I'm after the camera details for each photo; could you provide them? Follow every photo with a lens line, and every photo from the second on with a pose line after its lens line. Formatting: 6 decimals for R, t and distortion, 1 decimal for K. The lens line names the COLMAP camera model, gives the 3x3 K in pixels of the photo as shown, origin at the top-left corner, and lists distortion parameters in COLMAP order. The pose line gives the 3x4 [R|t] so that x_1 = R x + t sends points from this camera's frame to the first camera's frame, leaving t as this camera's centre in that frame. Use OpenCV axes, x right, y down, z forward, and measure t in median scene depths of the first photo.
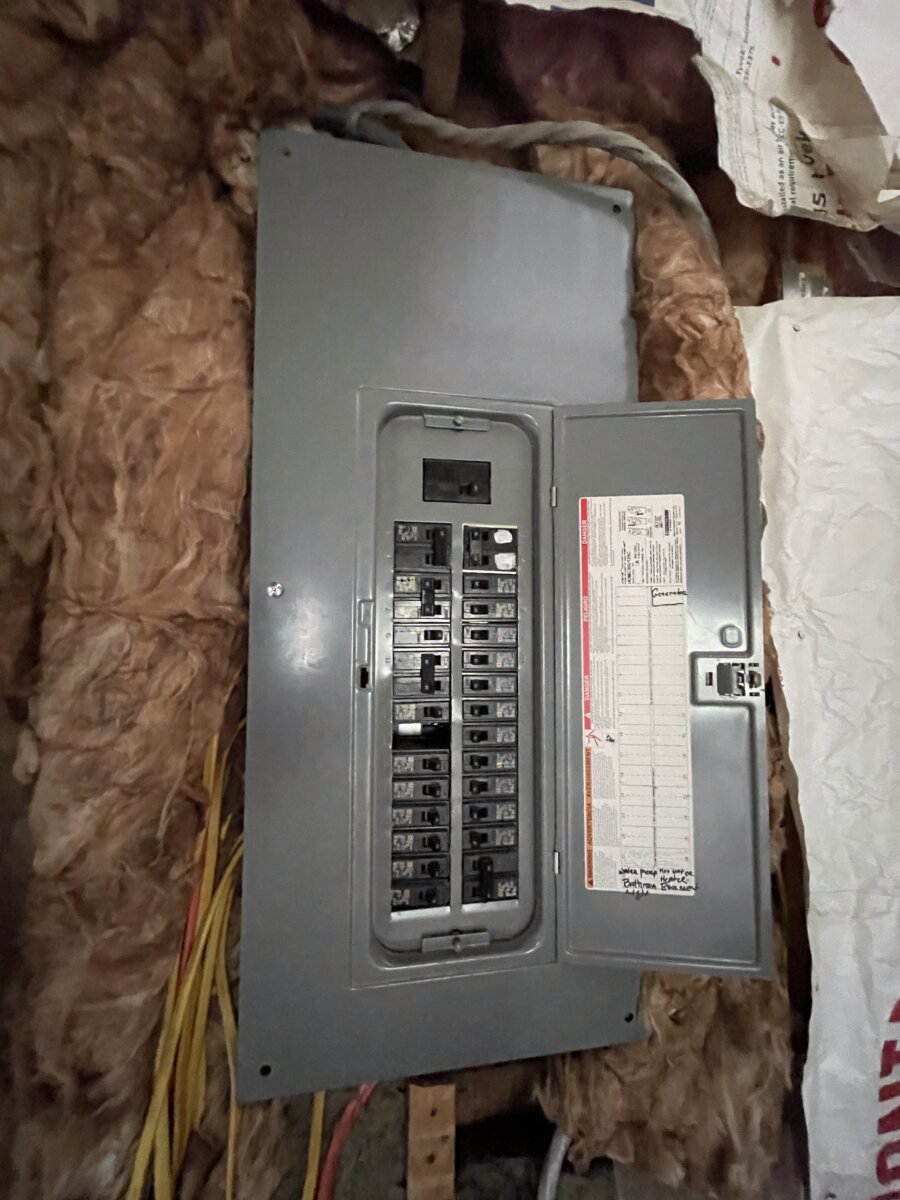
lens RADIAL K [[486.5, 0, 453.6], [0, 486.5, 601.5], [0, 0, 1]] dist [-0.000805, -0.000293]
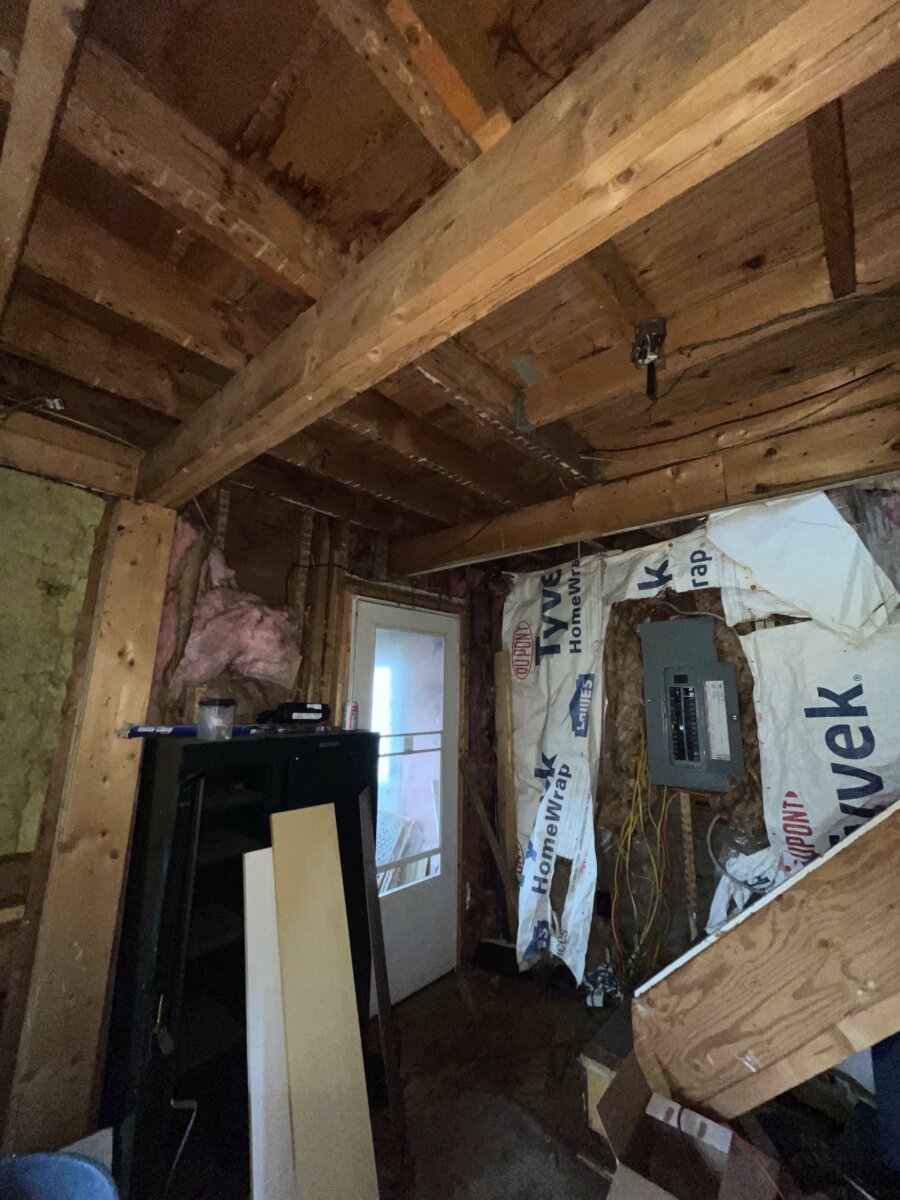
lens RADIAL K [[486.5, 0, 452.6], [0, 486.5, 600.9], [0, 0, 1]] dist [-0.000805, -0.000293]
pose [[0.616204, -0.160965, -0.770962, 3.124760], [0.016879, 0.981366, -0.191403, -0.127461], [0.787406, 0.104930, 0.607439, -4.938148]]
